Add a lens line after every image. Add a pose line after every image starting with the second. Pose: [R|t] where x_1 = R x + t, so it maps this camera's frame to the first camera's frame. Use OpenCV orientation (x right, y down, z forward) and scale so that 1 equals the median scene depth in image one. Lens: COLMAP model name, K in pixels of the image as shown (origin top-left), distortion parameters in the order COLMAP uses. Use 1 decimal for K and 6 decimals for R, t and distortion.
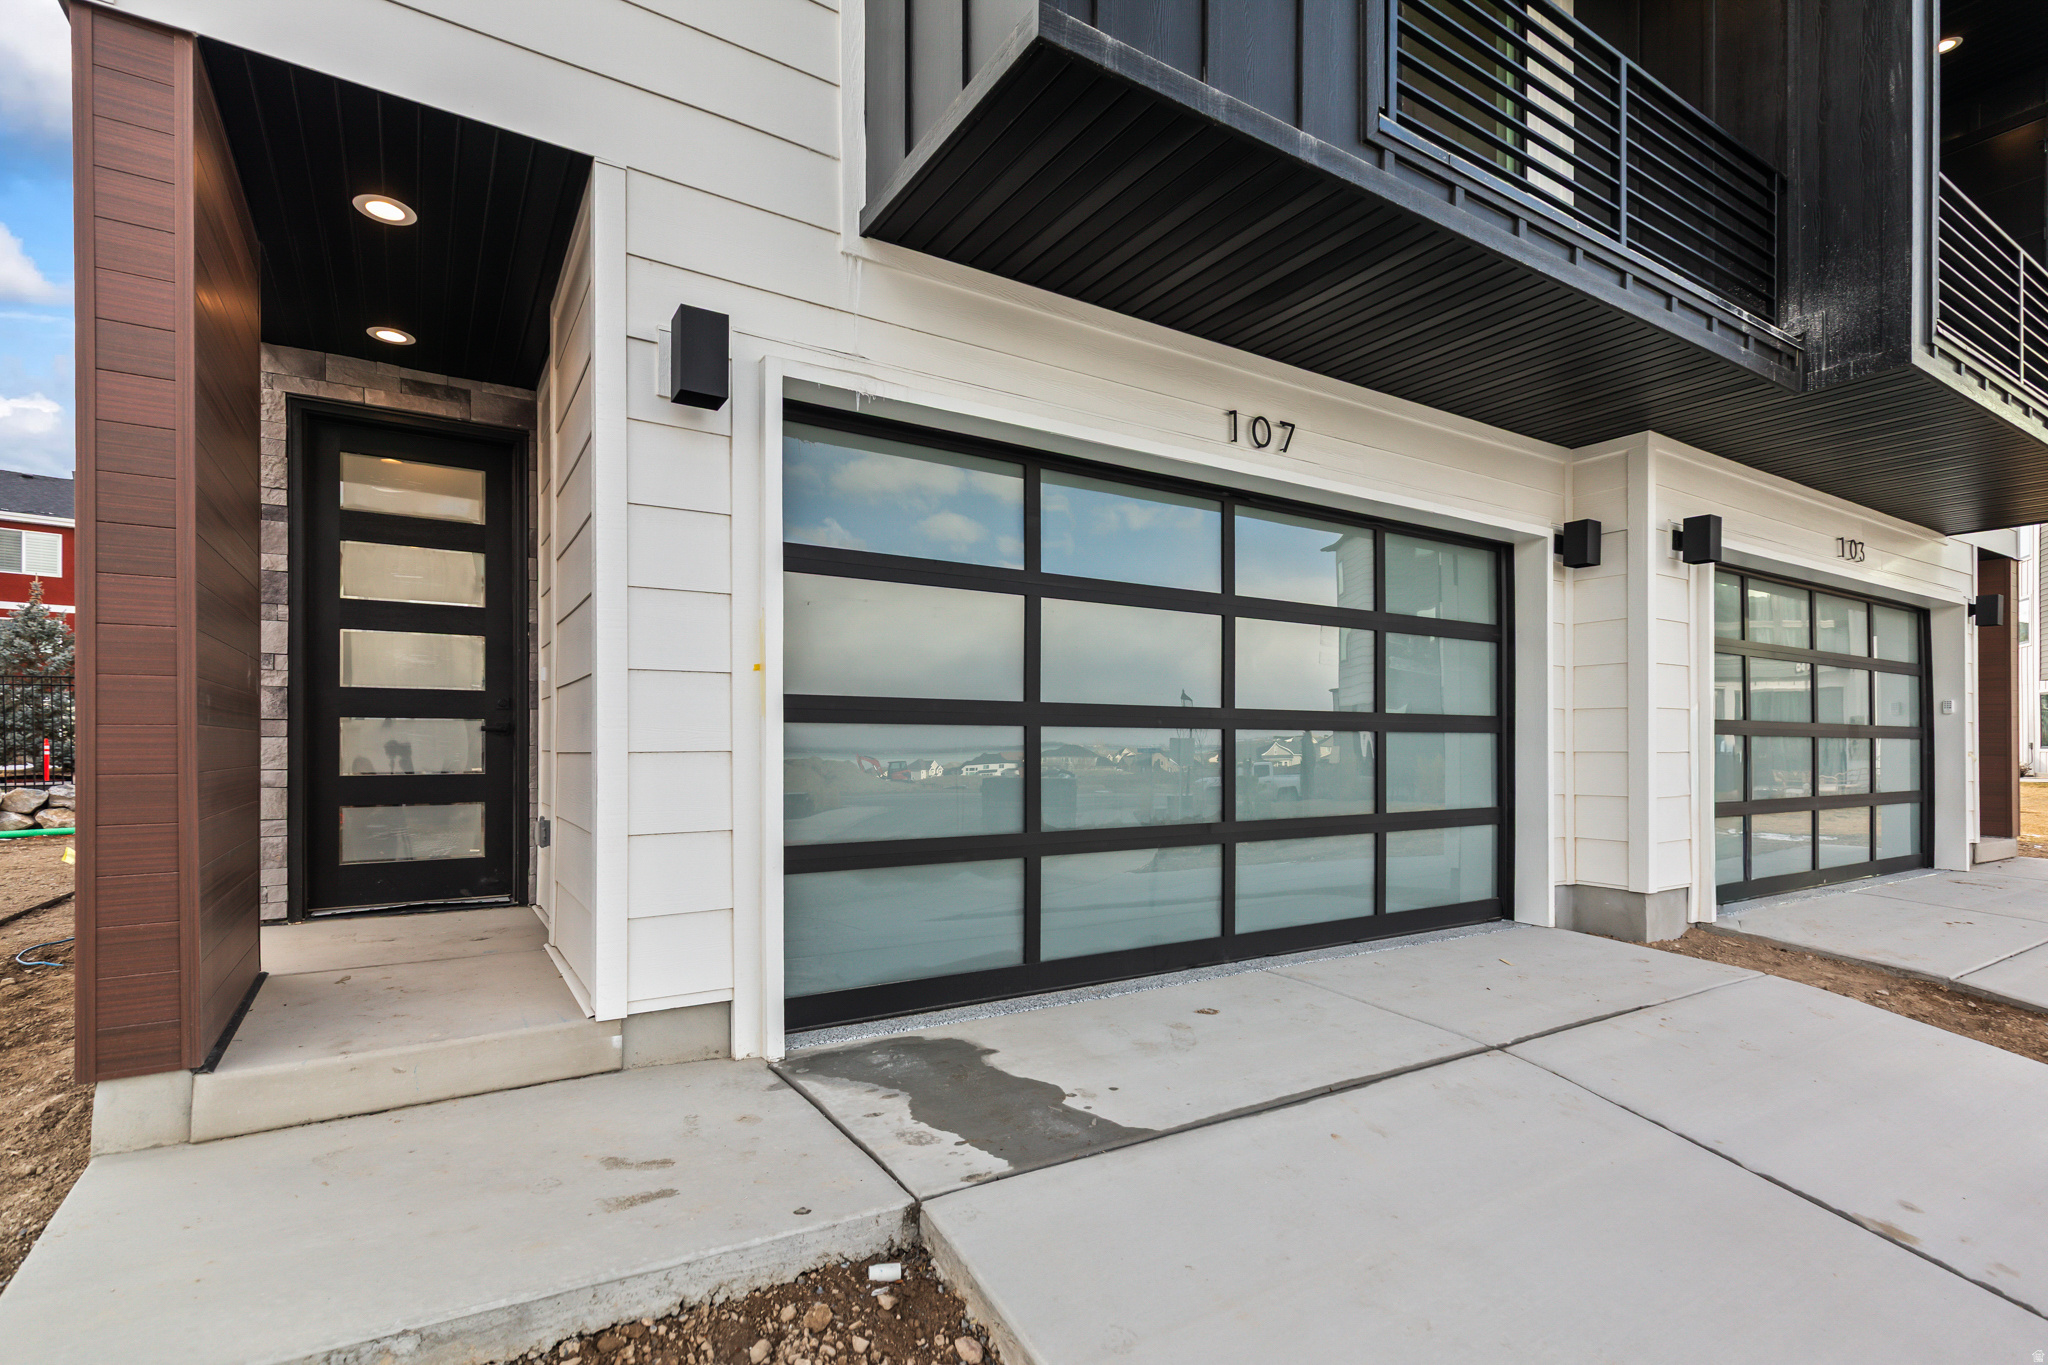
lens RADIAL K [[928.0, 0, 1028.4], [0, 928.0, 743.2], [0, 0, 1]] dist [0.004731, -0.002203]
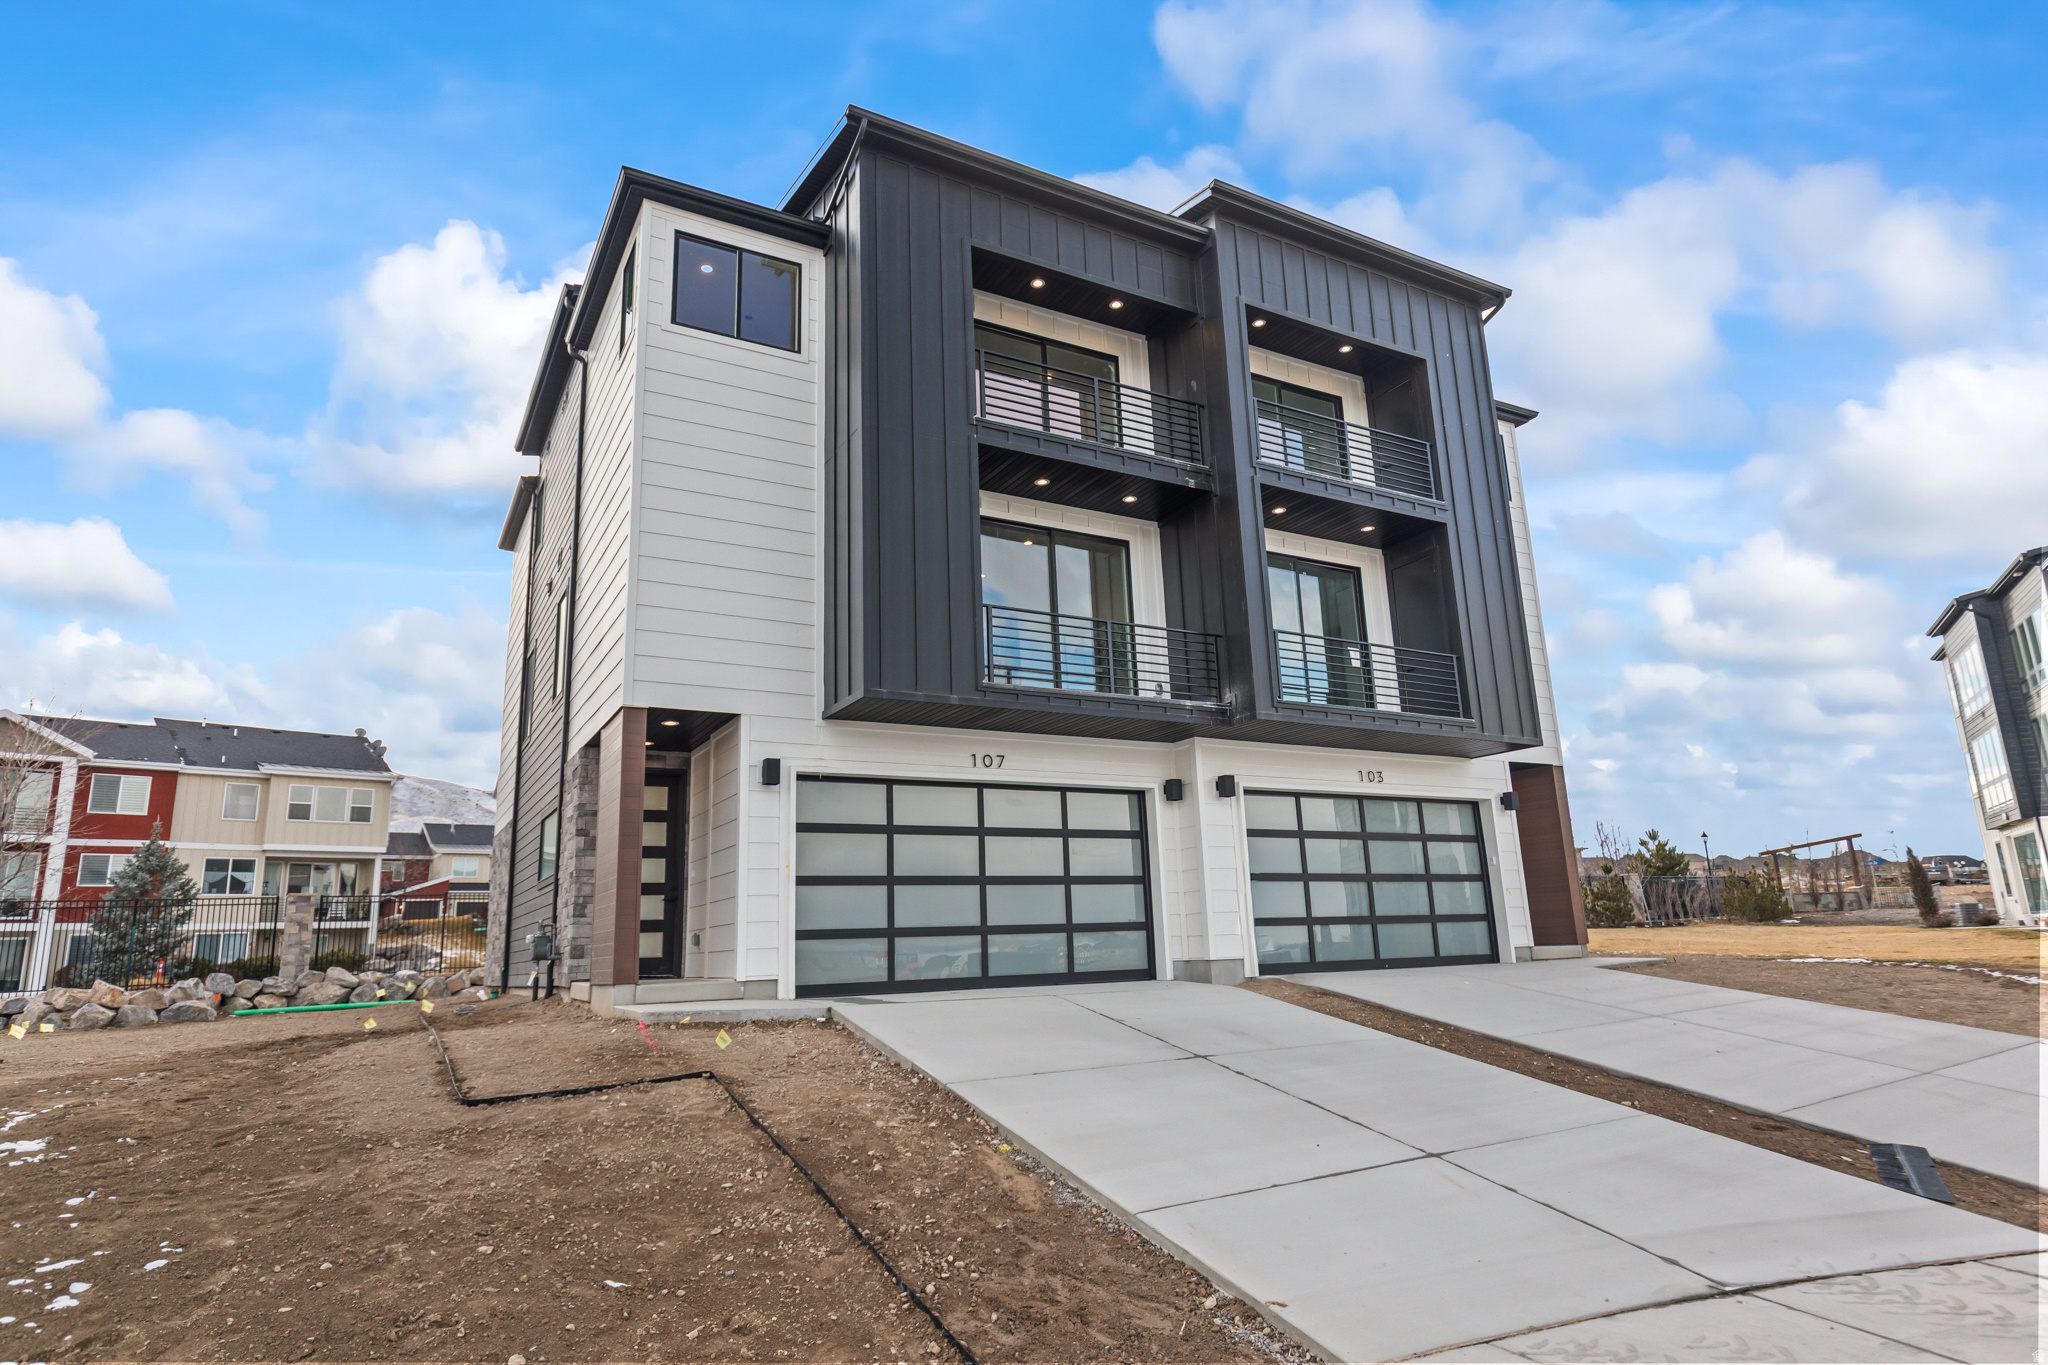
lens RADIAL K [[1171.6, 0, 1026.1], [0, 1171.6, 681.7], [0, 0, 1]] dist [0.015385, -0.002818]
pose [[0.997499, -0.050742, -0.049197, 0.466363], [0.038239, 0.972883, -0.228113, 0.155562], [0.059438, 0.225661, 0.972391, -1.864000]]
